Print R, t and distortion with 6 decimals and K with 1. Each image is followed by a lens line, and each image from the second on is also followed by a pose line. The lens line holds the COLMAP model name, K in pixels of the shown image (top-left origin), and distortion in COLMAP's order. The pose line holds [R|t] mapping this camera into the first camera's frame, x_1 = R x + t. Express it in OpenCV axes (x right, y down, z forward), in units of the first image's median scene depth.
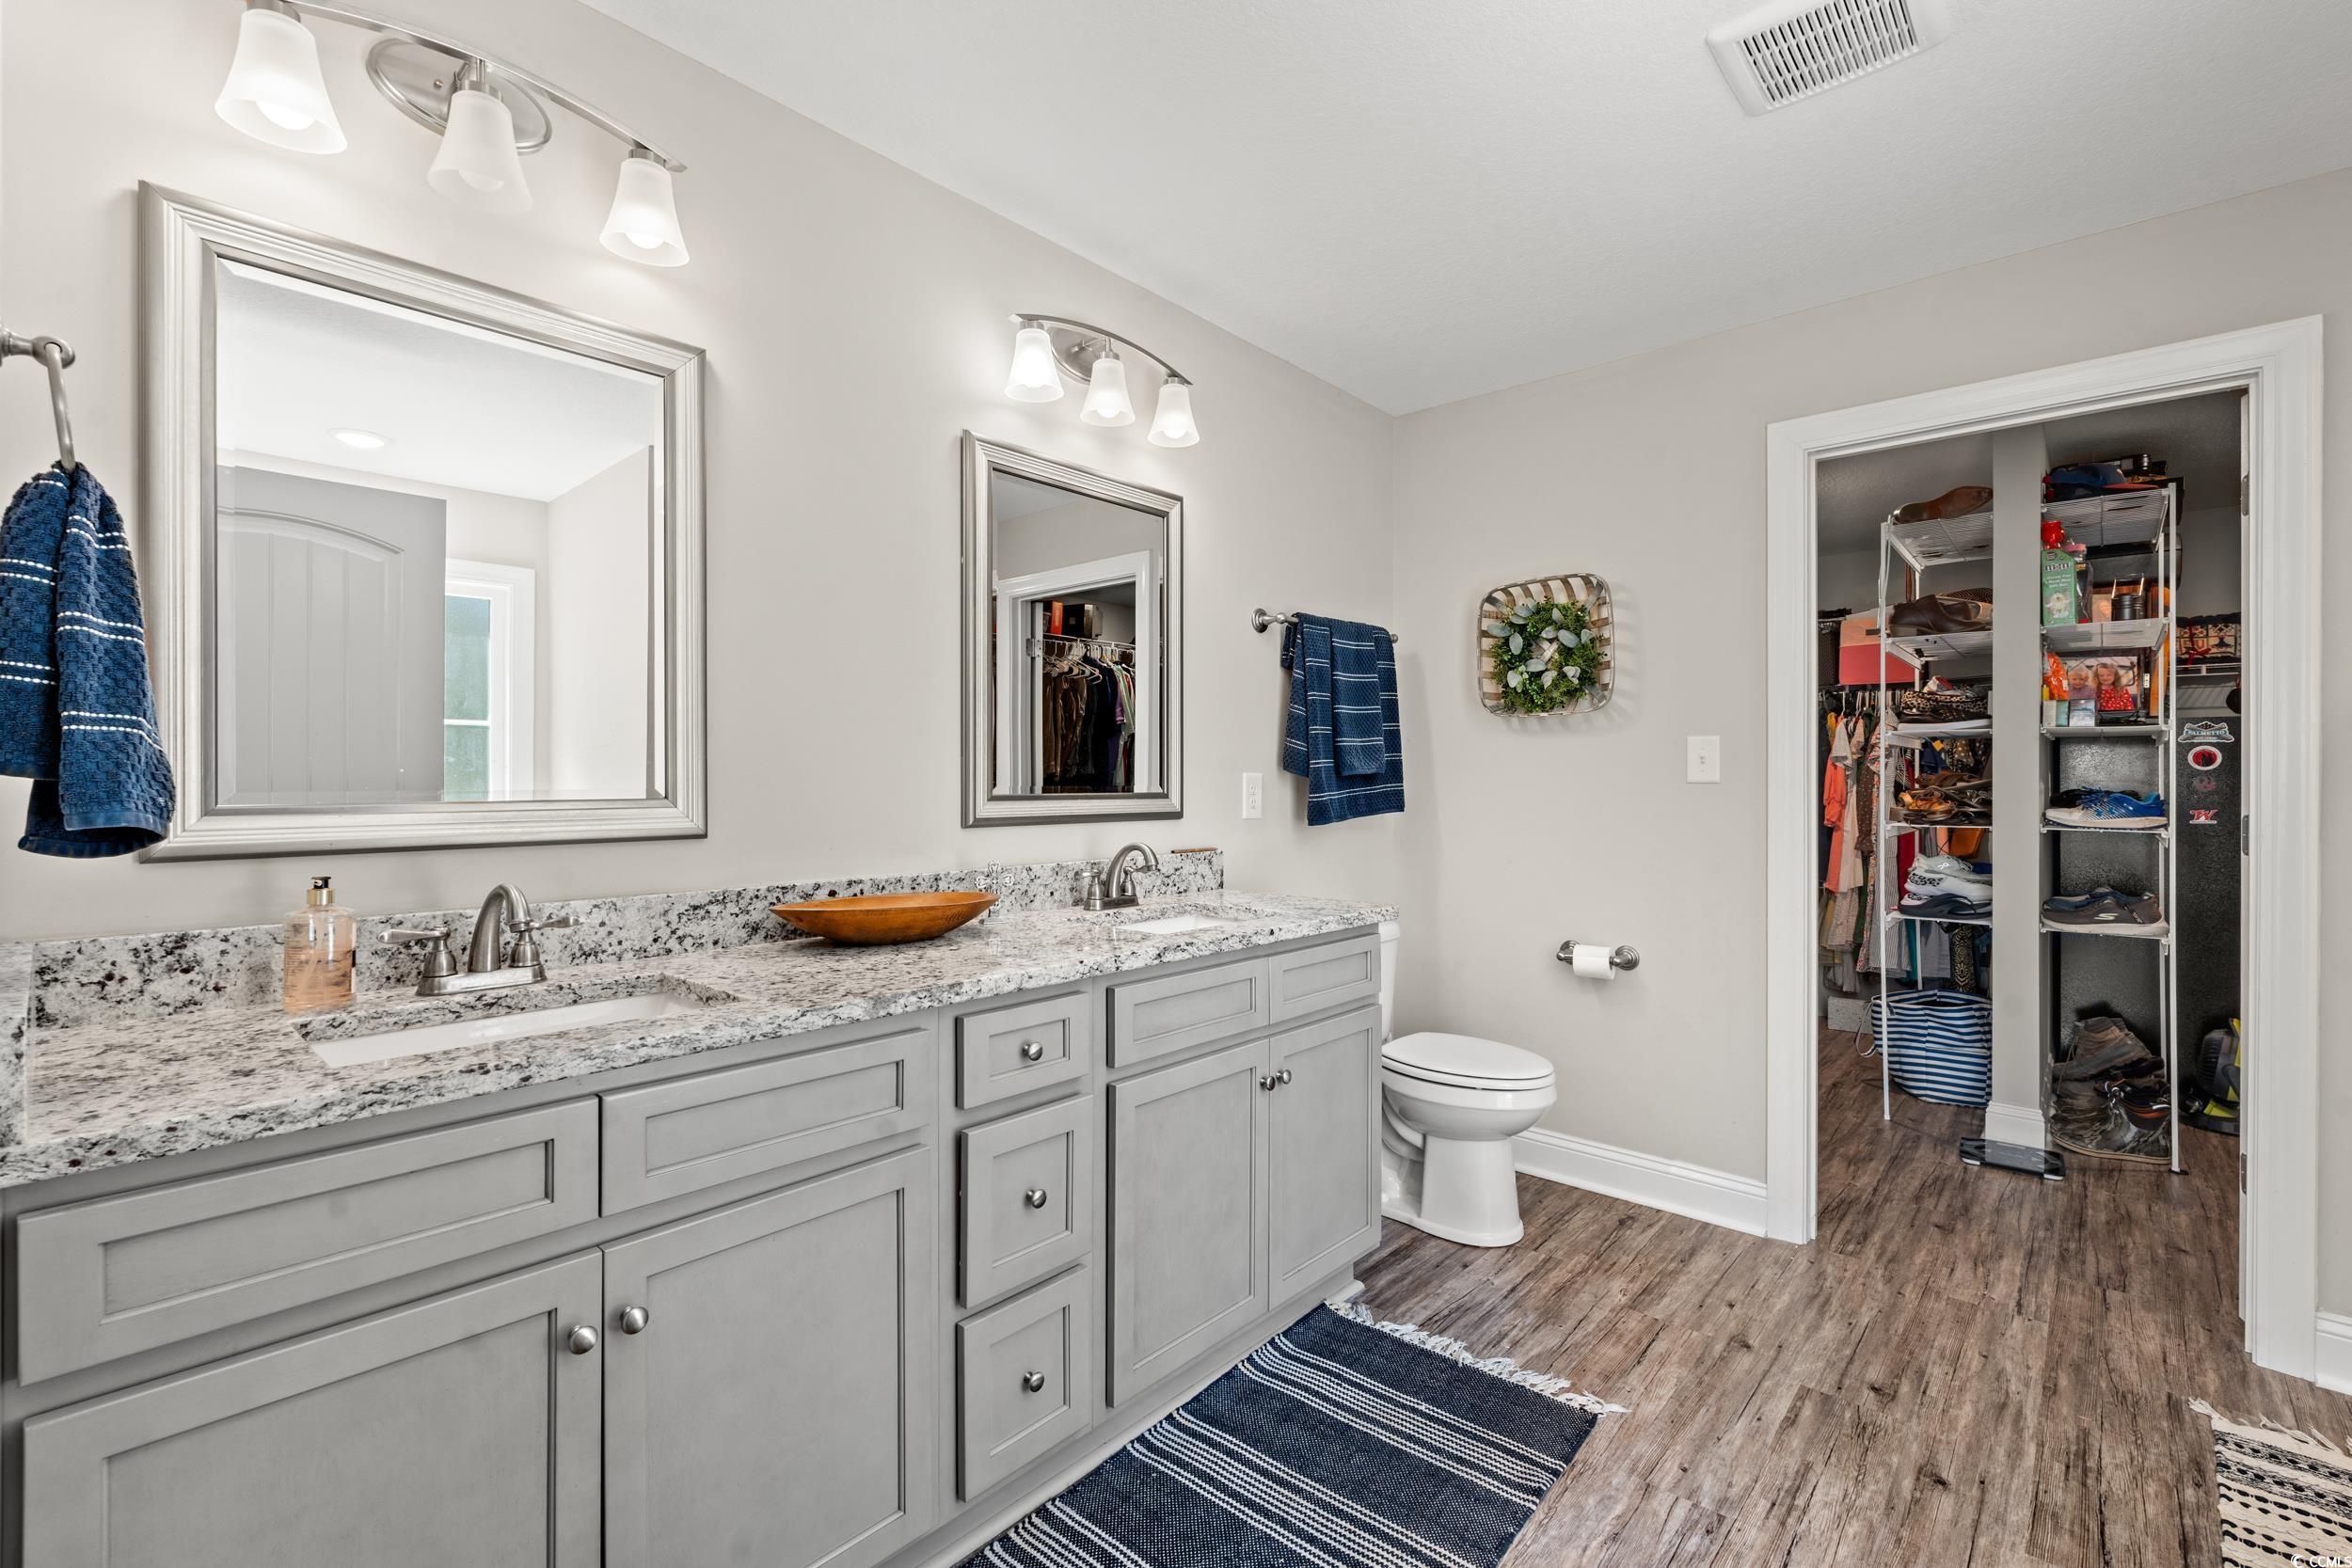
lens RADIAL K [[1030.3, 0, 1181.1], [0, 1030.3, 777.6], [0, 0, 1]] dist [-0.002102, -0.000258]
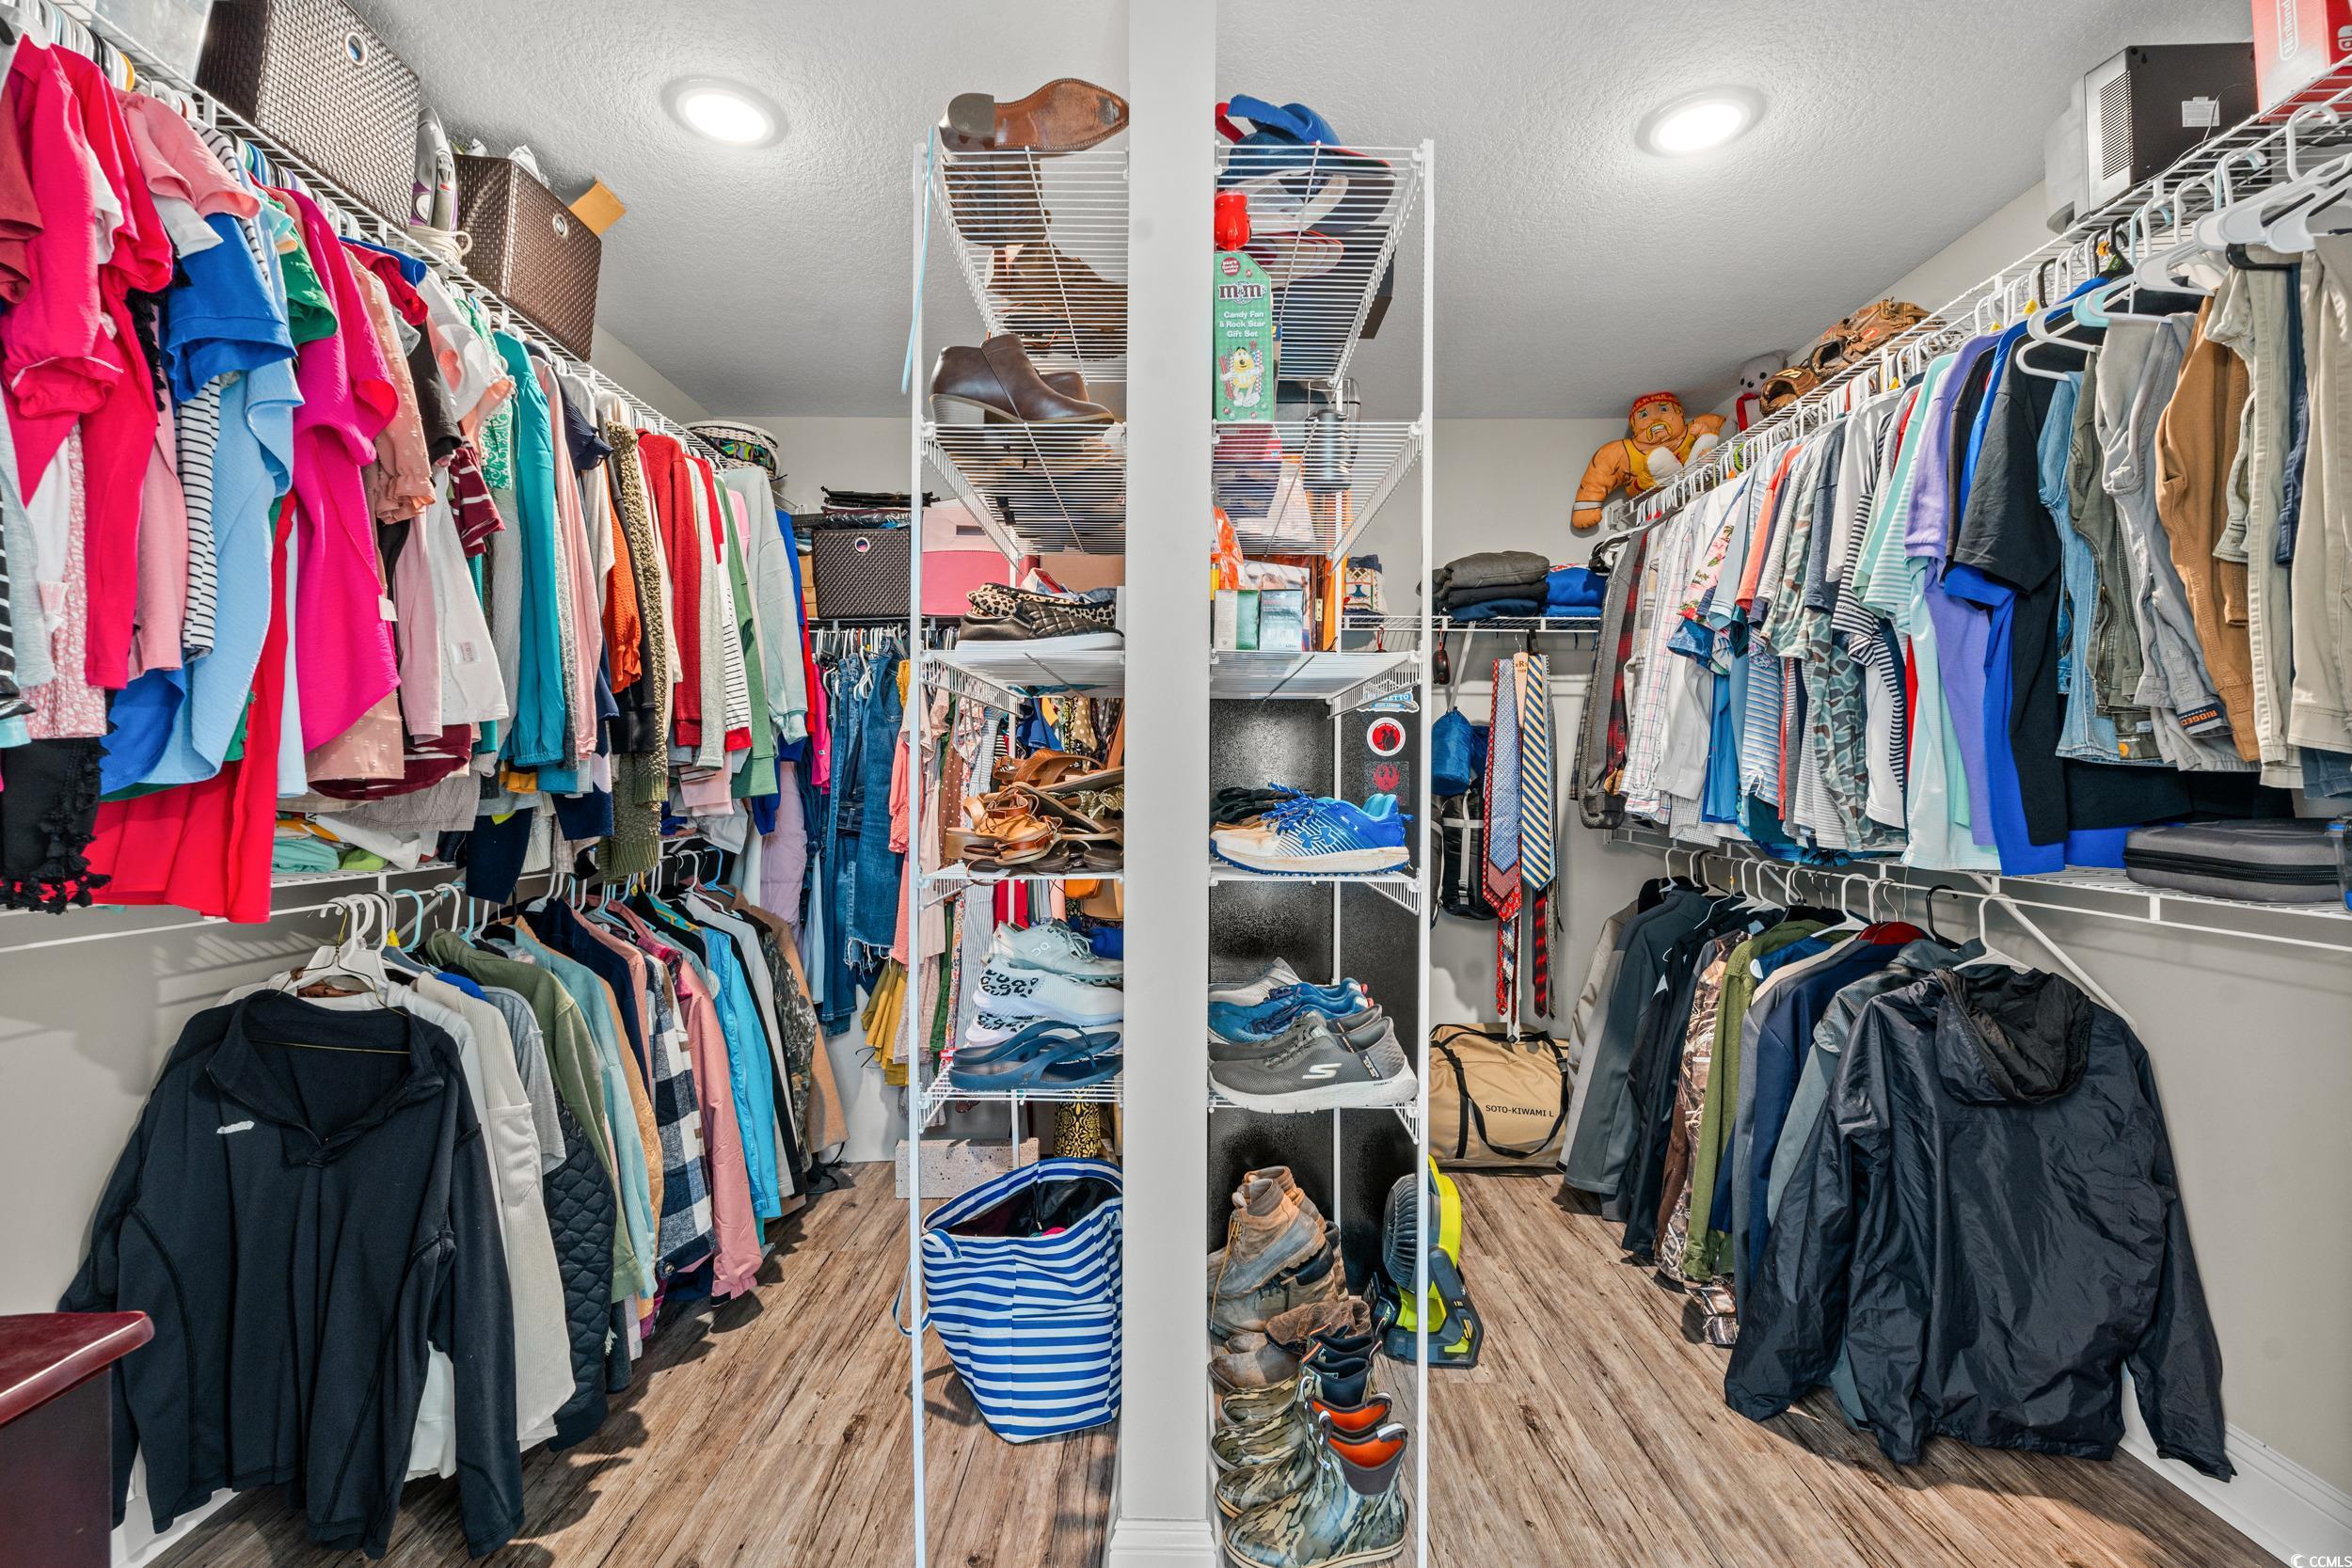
lens RADIAL K [[1030.3, 0, 1183.1], [0, 1030.3, 774.5], [0, 0, 1]] dist [-0.002102, -0.000258]
pose [[0.741897, 0.003244, 0.670506, 0.491696], [-0.004774, 0.999989, 0.000444, 0.004451], [-0.670497, -0.003530, 0.741904, 0.630838]]
